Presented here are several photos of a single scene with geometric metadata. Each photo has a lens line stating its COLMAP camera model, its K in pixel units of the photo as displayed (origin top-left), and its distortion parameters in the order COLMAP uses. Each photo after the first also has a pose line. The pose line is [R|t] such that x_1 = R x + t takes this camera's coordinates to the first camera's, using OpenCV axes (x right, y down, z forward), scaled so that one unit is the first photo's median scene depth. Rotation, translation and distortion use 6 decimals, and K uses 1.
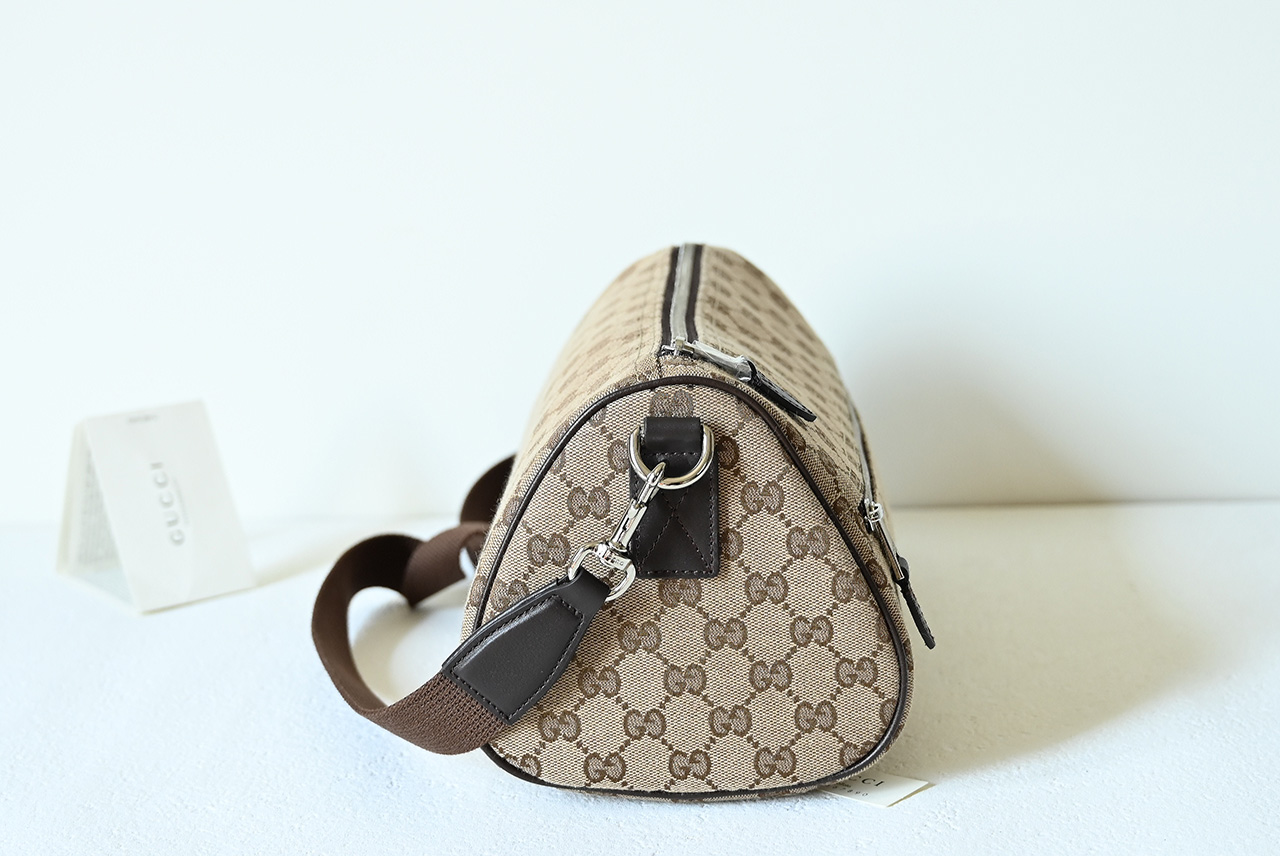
lens RADIAL K [[2387.7, 0, 640.0], [0, 2387.7, 428.0], [0, 0, 1]] dist [-0.005189, -0.095377]
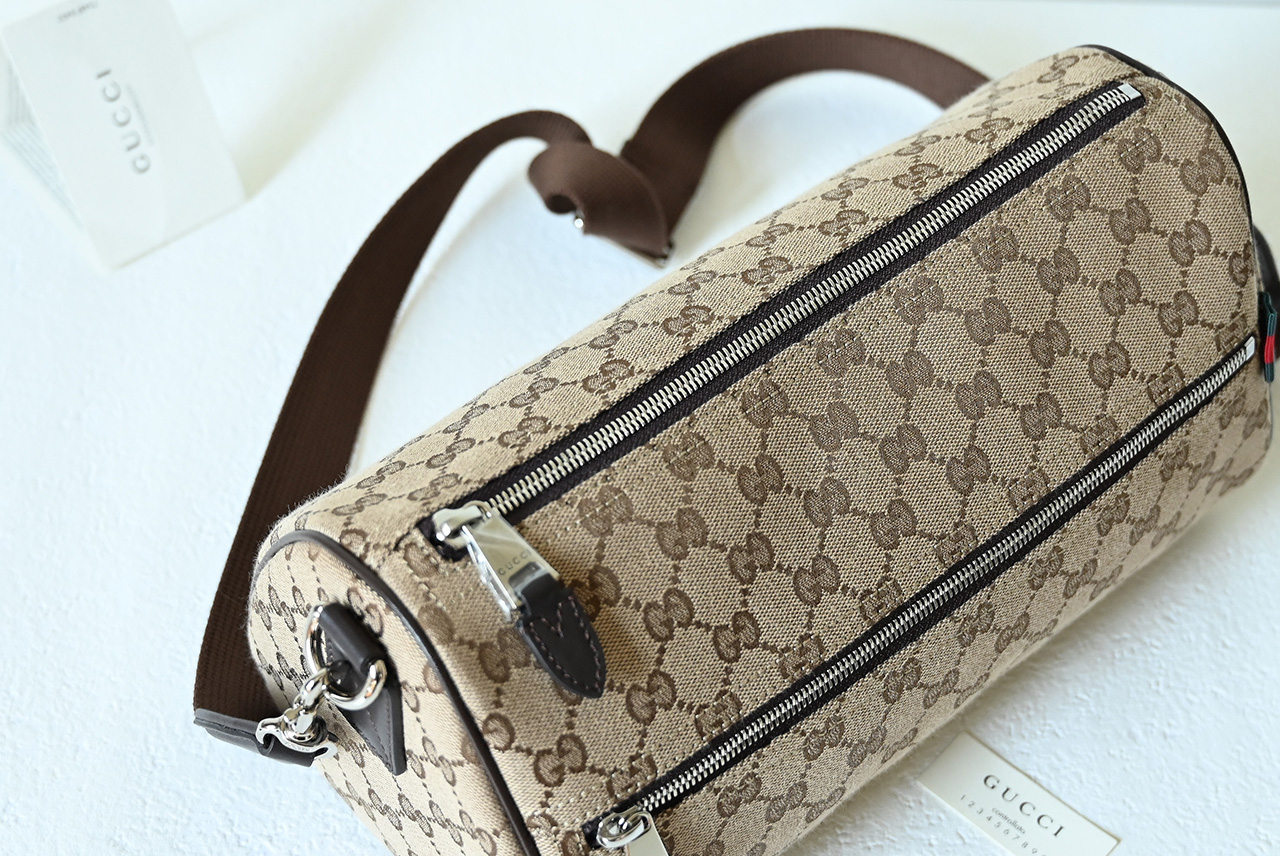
lens RADIAL K [[2194.2, 0, 640.0], [0, 2194.2, 428.0], [0, 0, 1]] dist [-0.007862, -0.028751]
pose [[0.997408, 0.003536, 0.071864, -0.095343], [-0.048546, 0.770258, 0.635882, -0.407645], [-0.053105, -0.637723, 0.768433, 0.445857]]
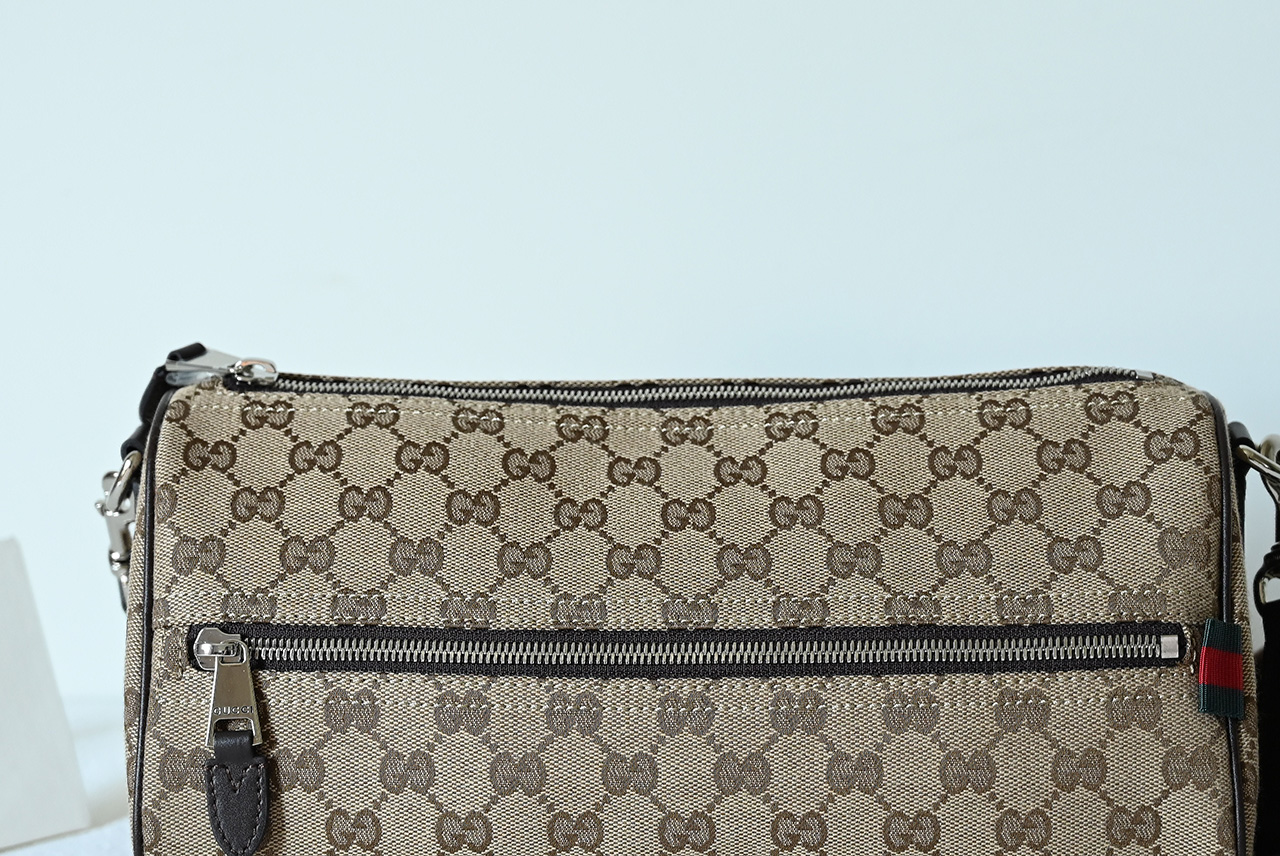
lens RADIAL K [[2722.5, 0, 640.0], [0, 2722.5, 428.0], [0, 0, 1]] dist [-0.011623, 0.015703]
pose [[0.777985, 0.190357, -0.598751, 0.654164], [-0.148011, 0.981704, 0.119790, -0.029290], [0.610600, -0.004573, 0.791926, 0.255781]]
